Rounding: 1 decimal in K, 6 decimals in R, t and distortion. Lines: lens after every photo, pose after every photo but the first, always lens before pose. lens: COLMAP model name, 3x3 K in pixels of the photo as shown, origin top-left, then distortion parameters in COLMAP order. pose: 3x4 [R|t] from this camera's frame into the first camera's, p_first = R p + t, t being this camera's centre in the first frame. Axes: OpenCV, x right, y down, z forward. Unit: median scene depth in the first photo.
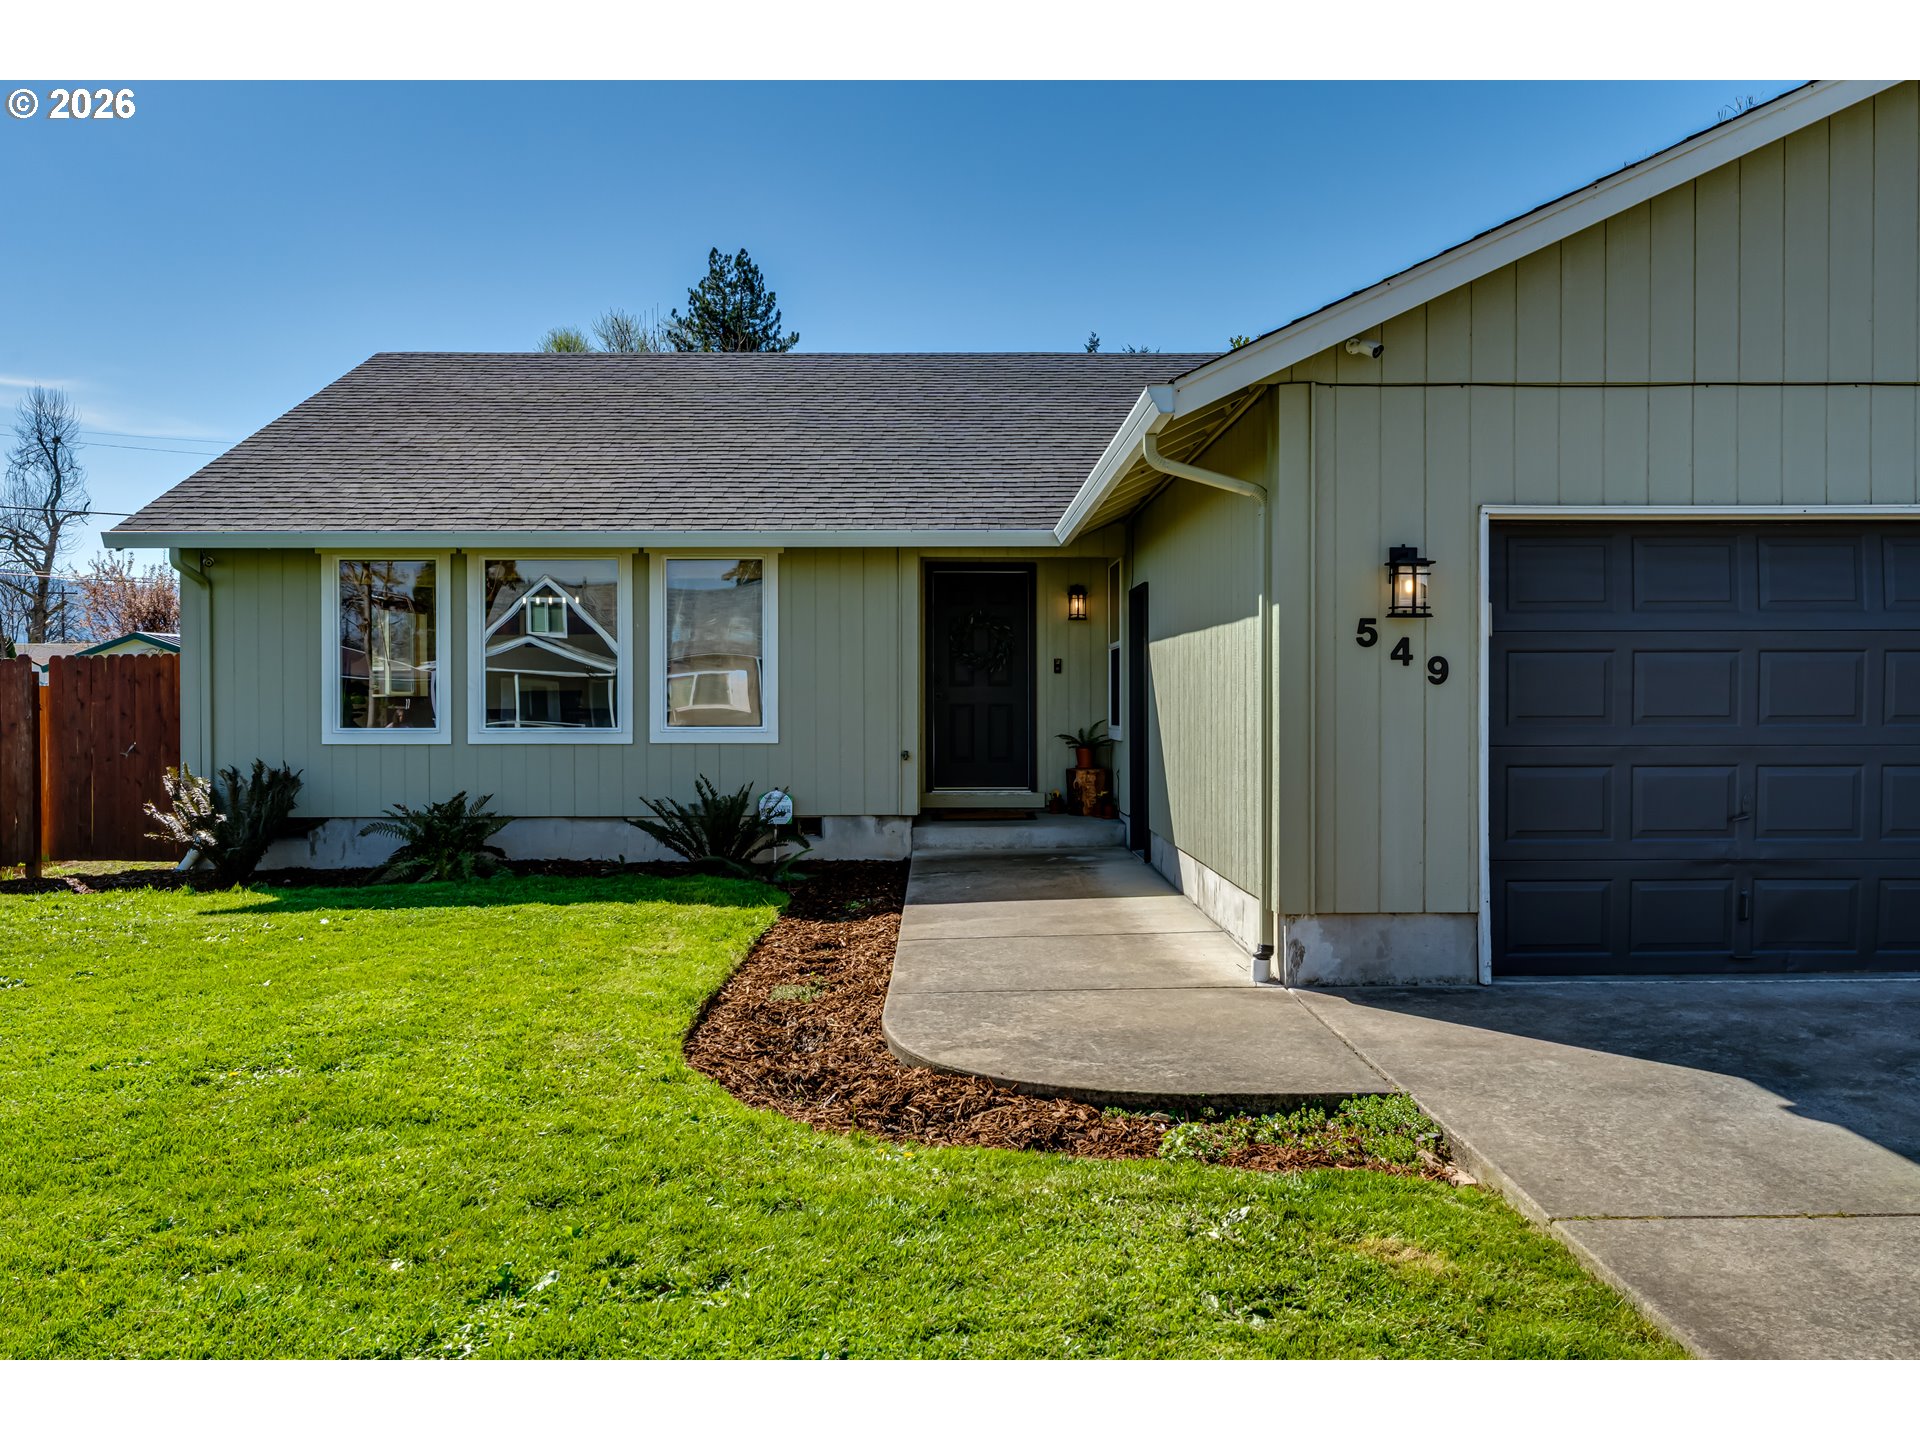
lens RADIAL K [[1745.5, 0, 1036.6], [0, 1745.5, 723.0], [0, 0, 1]] dist [0.014814, 0.000000]
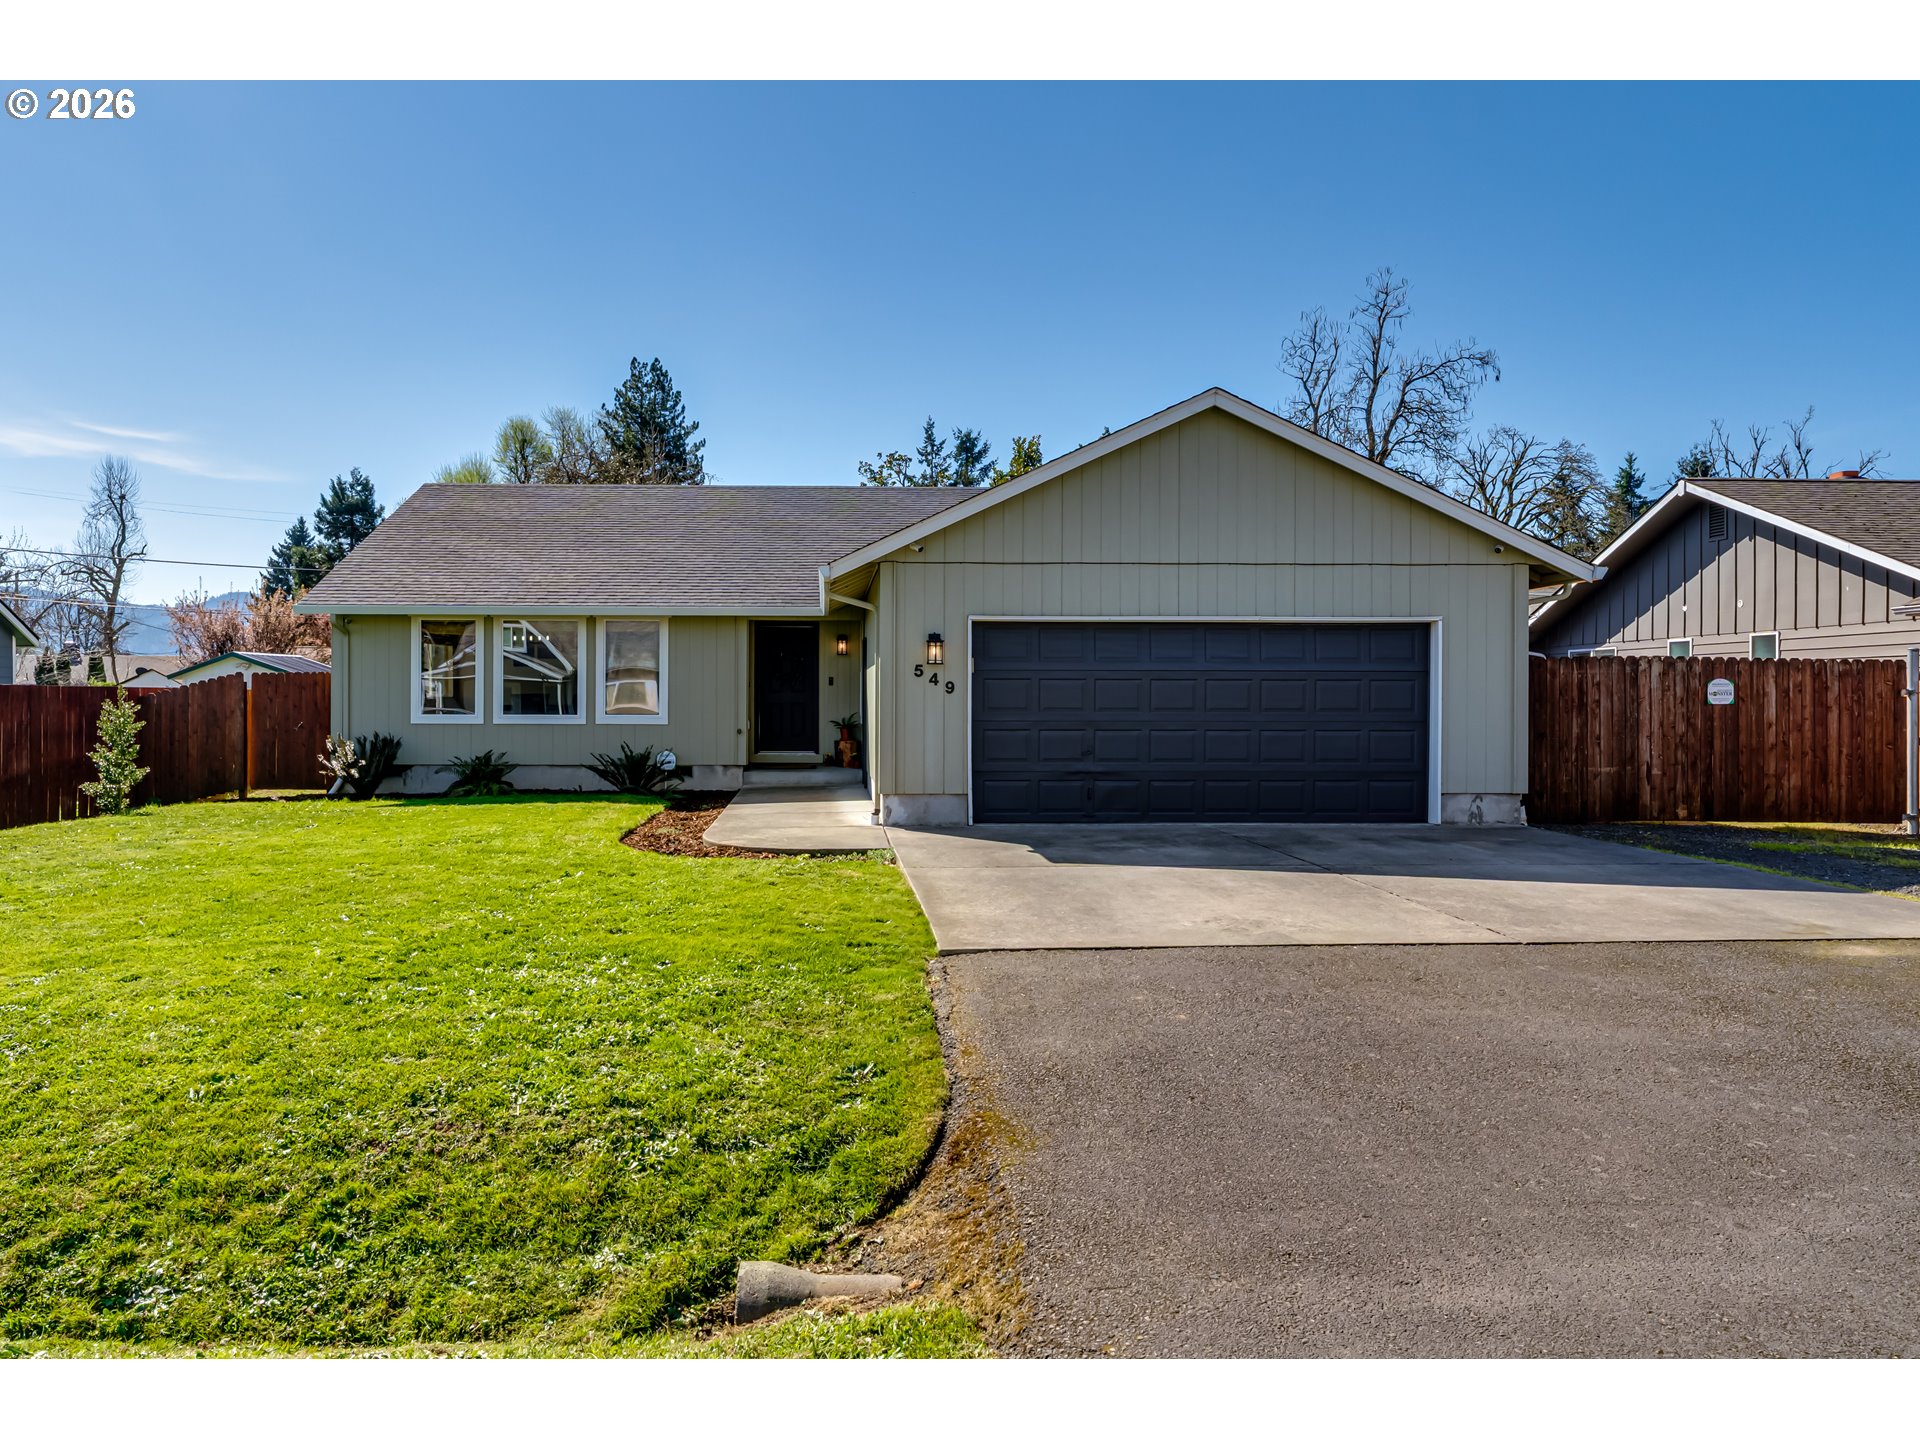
lens RADIAL K [[1745.5, 0, 975.3], [0, 1745.5, 709.7], [0, 0, 1]] dist [0.014814, 0.000000]
pose [[0.999923, 0.004851, 0.011406, 0.143038], [-0.004737, 0.999939, -0.009992, 0.012930], [-0.011454, 0.009937, 0.999885, -0.772982]]
